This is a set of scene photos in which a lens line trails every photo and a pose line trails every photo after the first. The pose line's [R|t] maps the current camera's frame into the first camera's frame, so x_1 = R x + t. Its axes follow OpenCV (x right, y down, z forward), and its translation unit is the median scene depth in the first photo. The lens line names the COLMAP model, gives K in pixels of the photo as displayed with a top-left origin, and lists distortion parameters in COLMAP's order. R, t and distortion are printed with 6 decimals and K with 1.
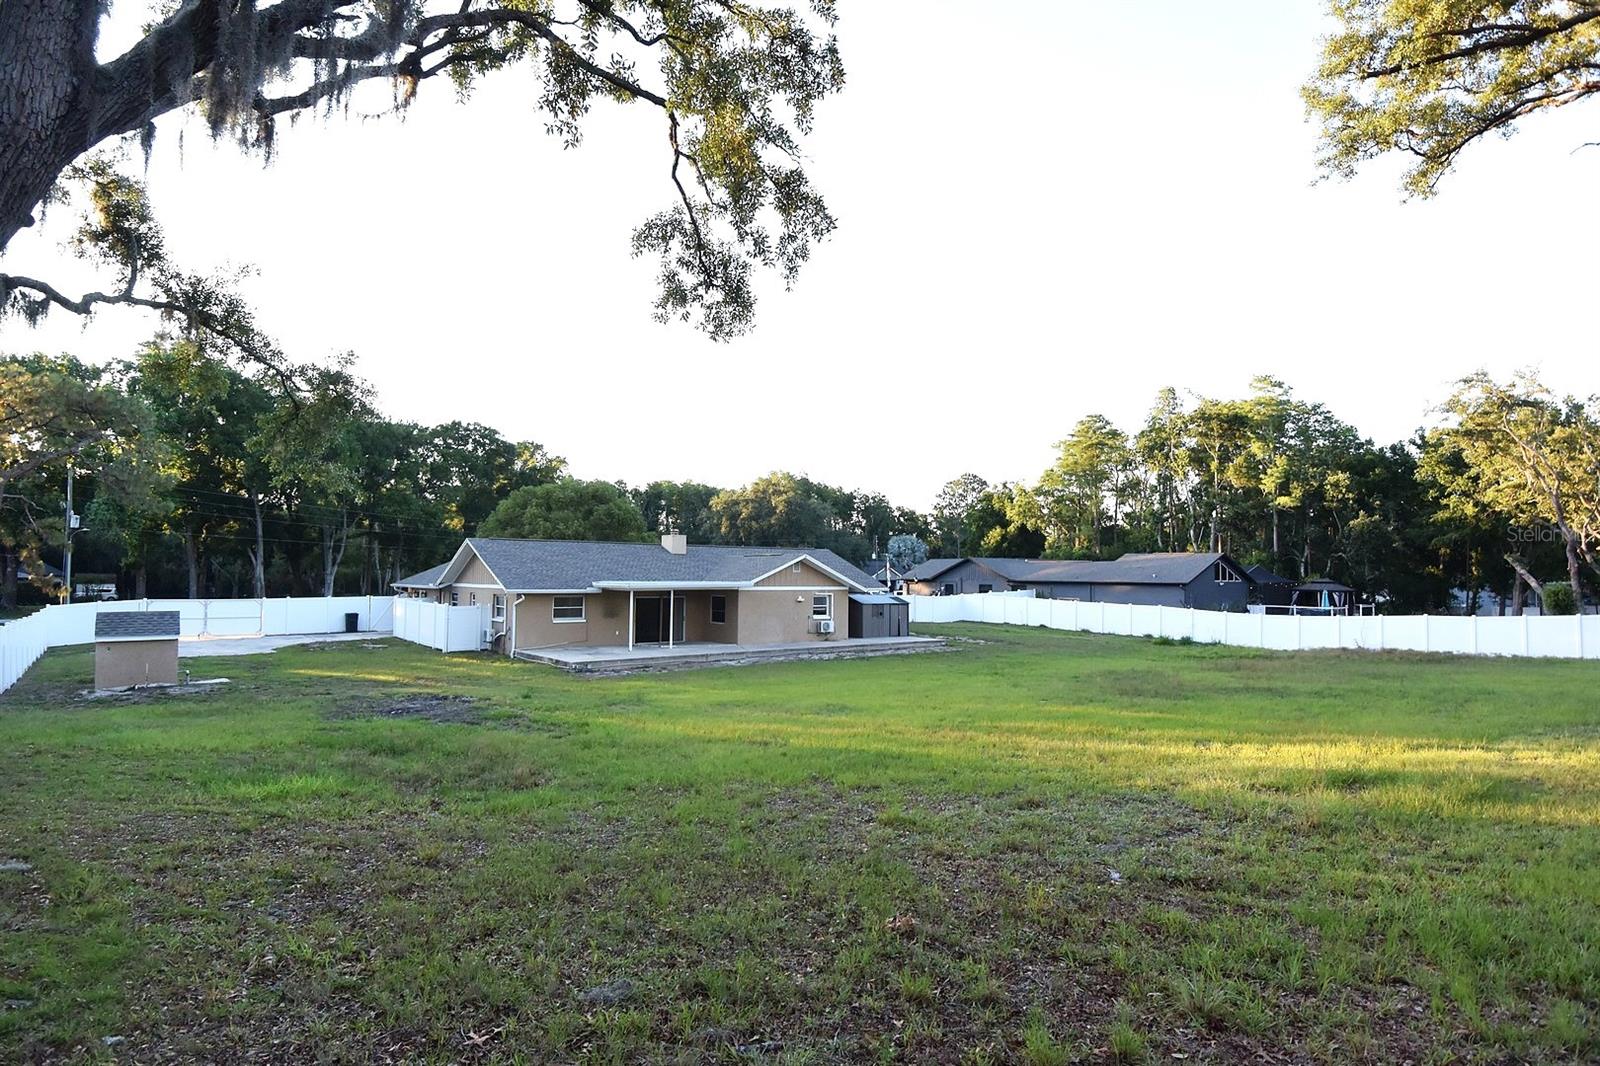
lens RADIAL K [[835.8, 0, 815.4], [0, 835.8, 535.6], [0, 0, 1]] dist [-0.000387, -0.027836]
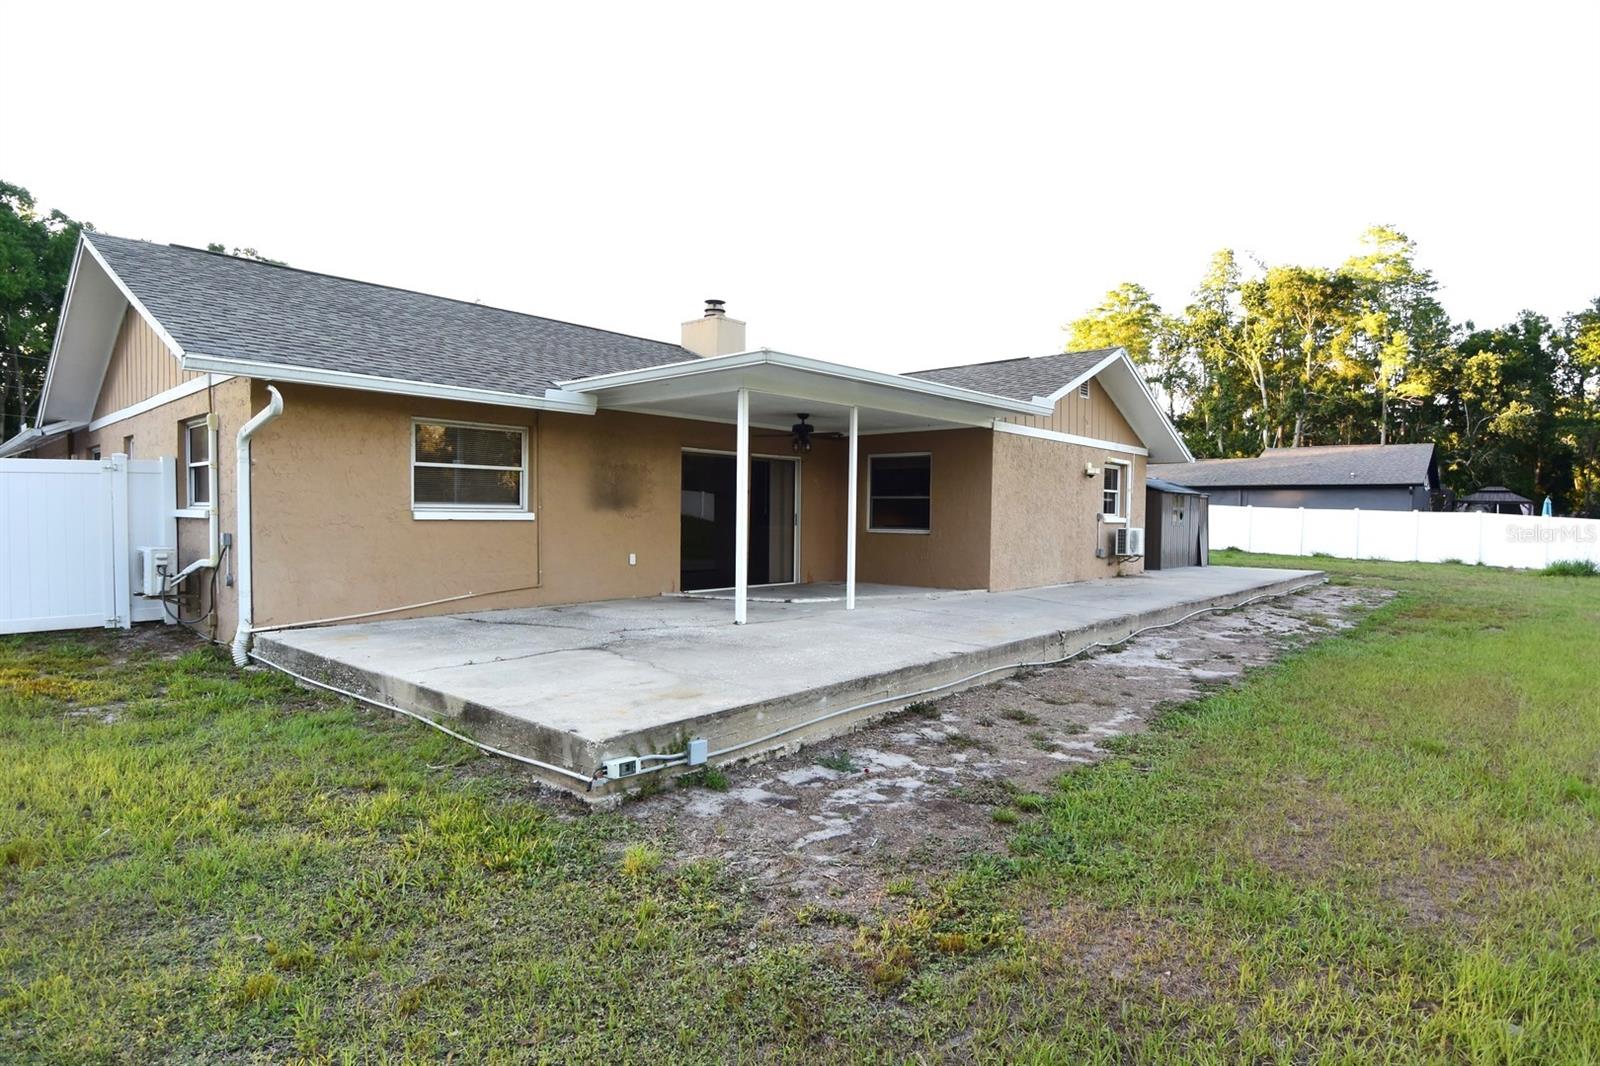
lens RADIAL K [[835.8, 0, 815.4], [0, 835.8, 535.6], [0, 0, 1]] dist [-0.000387, -0.027836]
pose [[0.983775, -0.003196, 0.179377, -0.230127], [-0.010257, 0.997204, 0.074016, 0.085993], [-0.179113, -0.074655, 0.980992, 0.699047]]
